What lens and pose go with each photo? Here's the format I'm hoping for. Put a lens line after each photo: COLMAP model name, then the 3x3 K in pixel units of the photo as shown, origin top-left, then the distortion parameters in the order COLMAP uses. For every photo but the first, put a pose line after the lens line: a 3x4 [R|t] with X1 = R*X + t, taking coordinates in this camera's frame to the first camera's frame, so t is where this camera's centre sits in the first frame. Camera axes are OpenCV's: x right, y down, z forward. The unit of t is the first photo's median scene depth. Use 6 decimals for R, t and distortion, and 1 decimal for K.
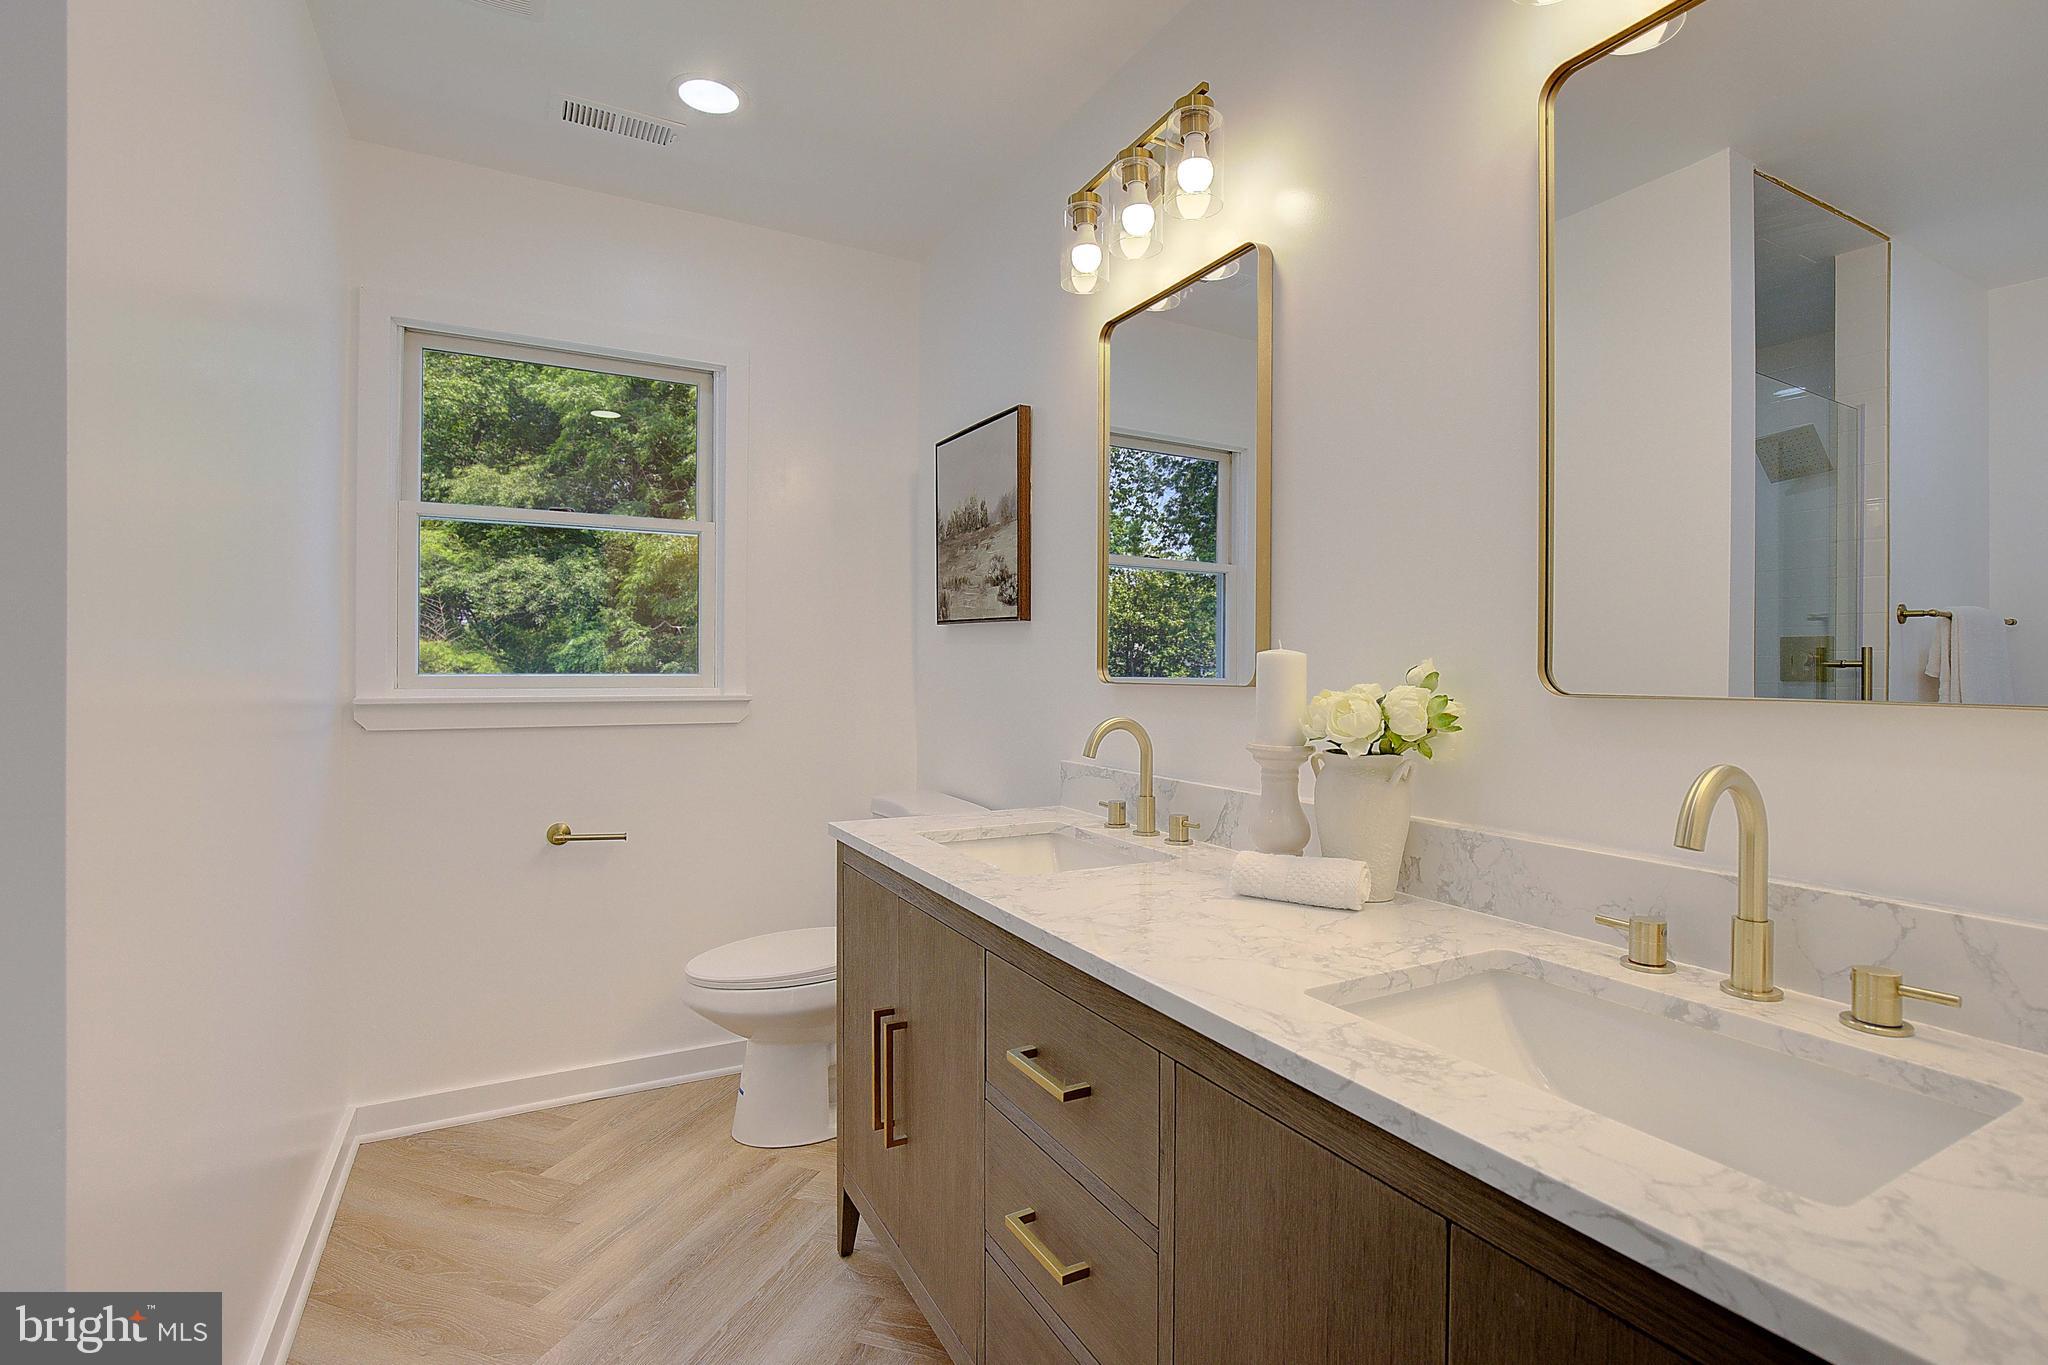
lens RADIAL K [[963.2, 0, 1033.7], [0, 963.2, 667.2], [0, 0, 1]] dist [-0.020868, 0.000793]
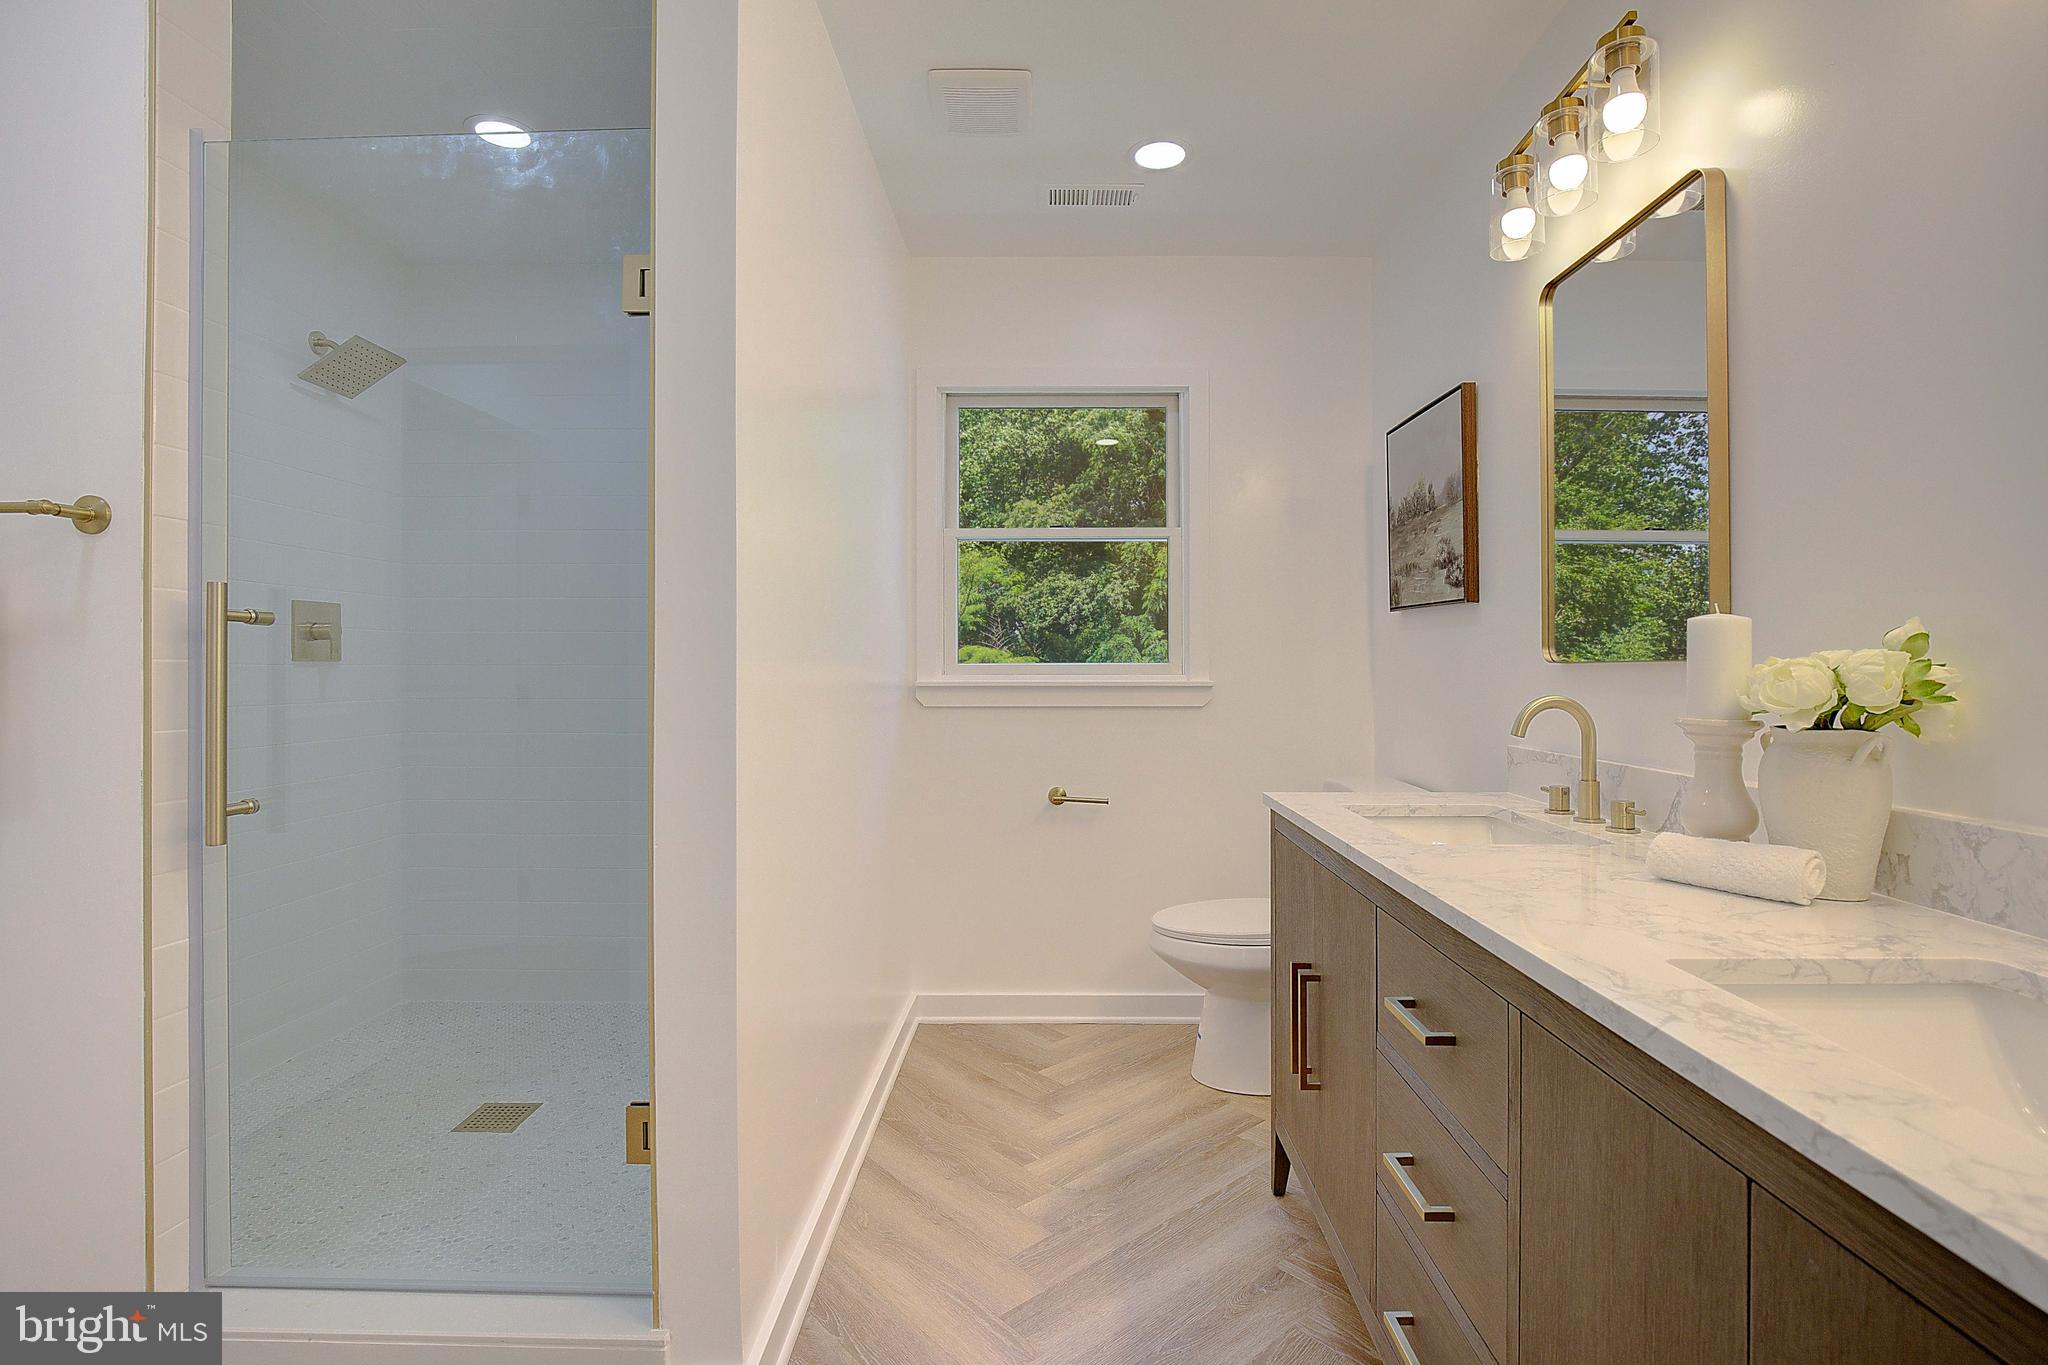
lens RADIAL K [[963.2, 0, 1033.7], [0, 963.2, 667.2], [0, 0, 1]] dist [-0.020868, 0.000793]
pose [[0.862881, -0.006865, -0.505361, 0.124594], [0.003867, 0.999968, -0.006980, 0.028448], [0.505393, 0.004069, 0.862880, -0.080248]]
